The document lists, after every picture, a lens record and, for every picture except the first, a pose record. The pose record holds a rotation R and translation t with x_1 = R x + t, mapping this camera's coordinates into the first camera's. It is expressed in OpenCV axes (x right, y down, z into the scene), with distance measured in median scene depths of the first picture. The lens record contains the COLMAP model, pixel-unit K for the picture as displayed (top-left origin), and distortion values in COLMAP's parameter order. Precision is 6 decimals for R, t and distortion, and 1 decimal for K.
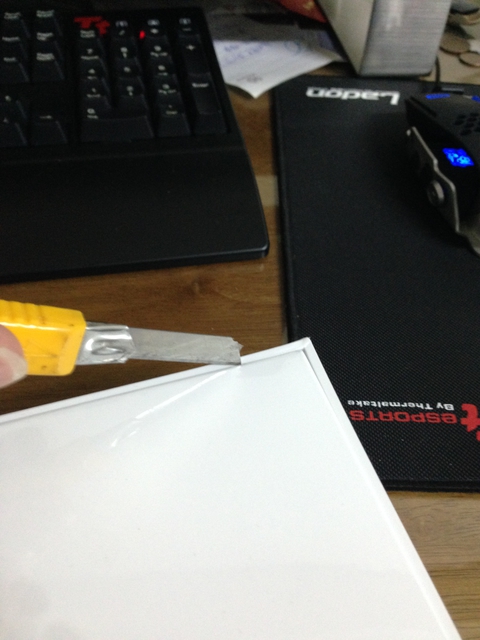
lens RADIAL K [[590.2, 0, 240.0], [0, 590.2, 320.0], [0, 0, 1]] dist [0.145805, -0.302010]
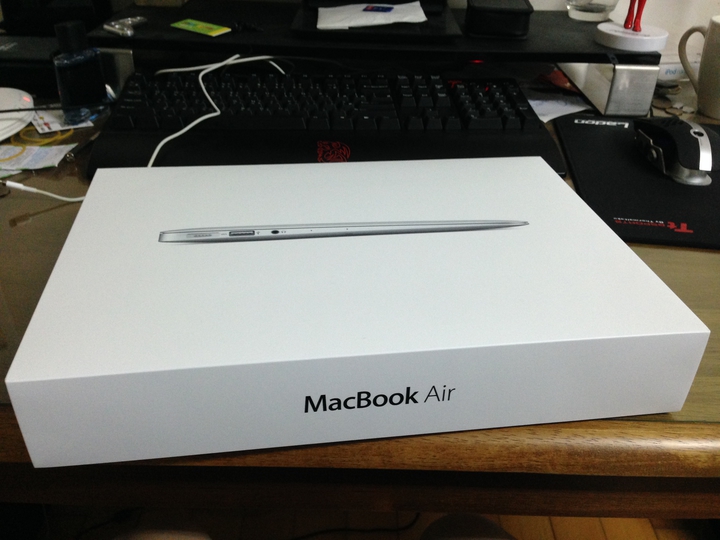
lens RADIAL K [[664.0, 0, 360.0], [0, 664.0, 270.0], [0, 0, 1]] dist [0.145805, -0.302010]
pose [[0.992603, 0.047021, -0.111927, -0.276692], [-0.075834, 0.960101, -0.269174, 0.633485], [0.094804, 0.275671, 0.956566, -0.852033]]
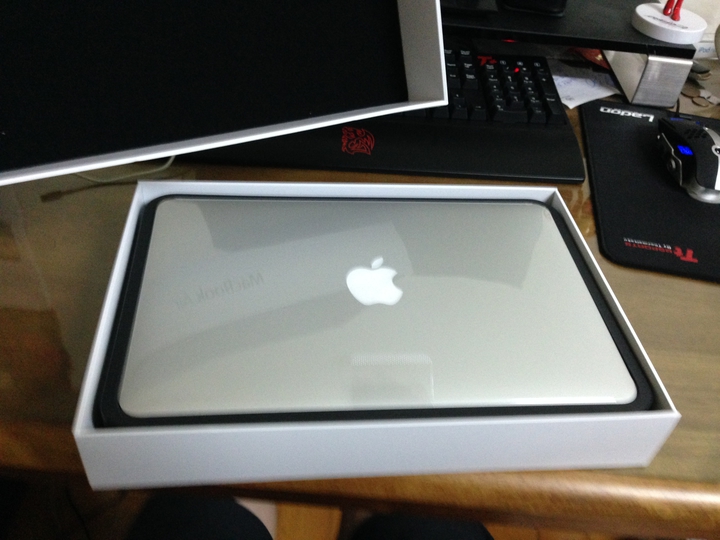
lens RADIAL K [[664.0, 0, 360.0], [0, 664.0, 270.0], [0, 0, 1]] dist [0.145805, -0.302010]
pose [[0.985238, 0.140266, -0.098144, -0.326228], [-0.150375, 0.983085, -0.104552, 0.402190], [0.081819, 0.117767, 0.989665, -0.974583]]
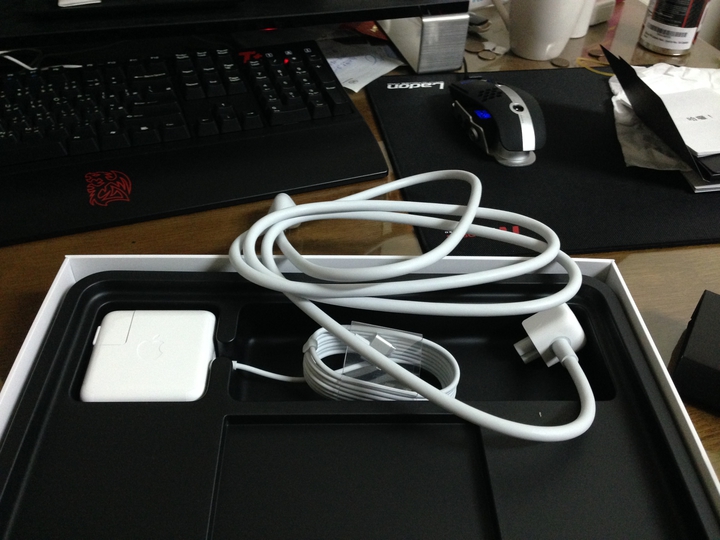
lens RADIAL K [[658.0, 0, 361.8], [0, 658.0, 272.6], [0, 0, 1]] dist [0.133373, -0.252297]
pose [[0.986217, -0.119496, 0.114444, -0.218644], [0.129796, 0.987698, -0.087215, 0.255505], [-0.102614, 0.100867, 0.989594, -0.695165]]
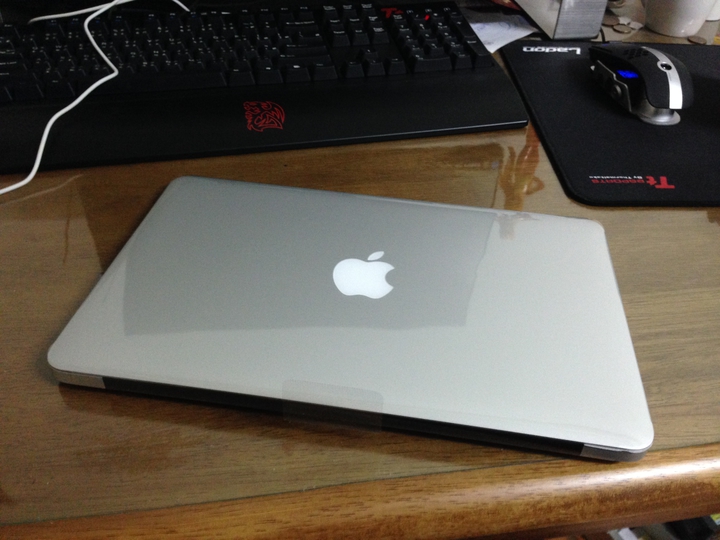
lens RADIAL K [[664.0, 0, 360.0], [0, 664.0, 270.0], [0, 0, 1]] dist [0.145805, -0.302010]
pose [[0.999131, -0.037798, 0.017559, -0.379306], [0.039708, 0.991289, -0.125575, 0.414971], [-0.012660, 0.126163, 0.991929, -0.707488]]
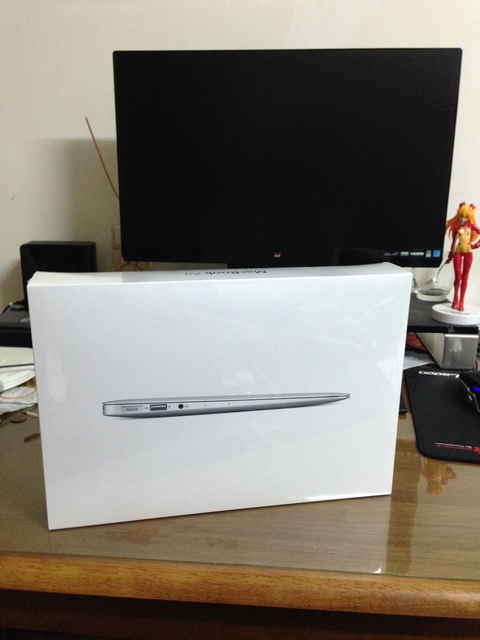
lens RADIAL K [[584.9, 0, 241.9], [0, 584.9, 321.8], [0, 0, 1]] dist [0.133373, -0.252297]
pose [[0.980756, 0.015904, -0.194586, -0.133362], [-0.116457, 0.847605, -0.517690, 0.794222], [0.156699, 0.530389, 0.833146, -1.259030]]
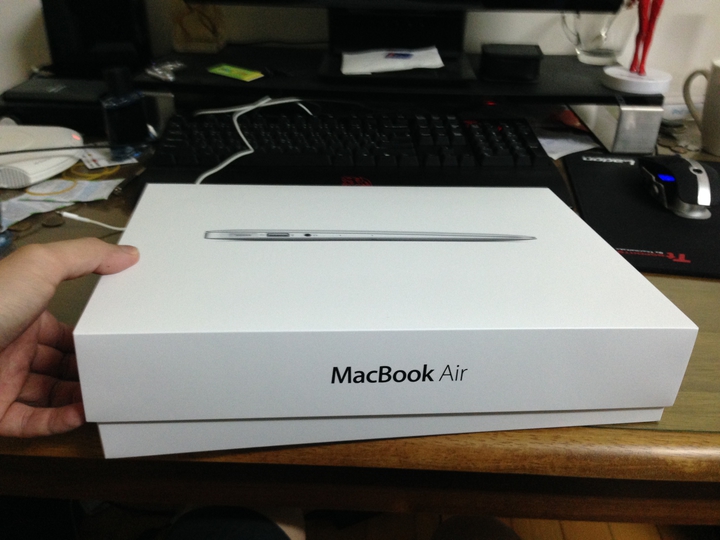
lens RADIAL K [[664.0, 0, 360.0], [0, 664.0, 270.0], [0, 0, 1]] dist [0.145805, -0.302010]
pose [[0.988373, 0.048494, -0.144109, -0.261636], [-0.091941, 0.945485, -0.312418, 0.686107], [0.121103, 0.322035, 0.938950, -0.970900]]
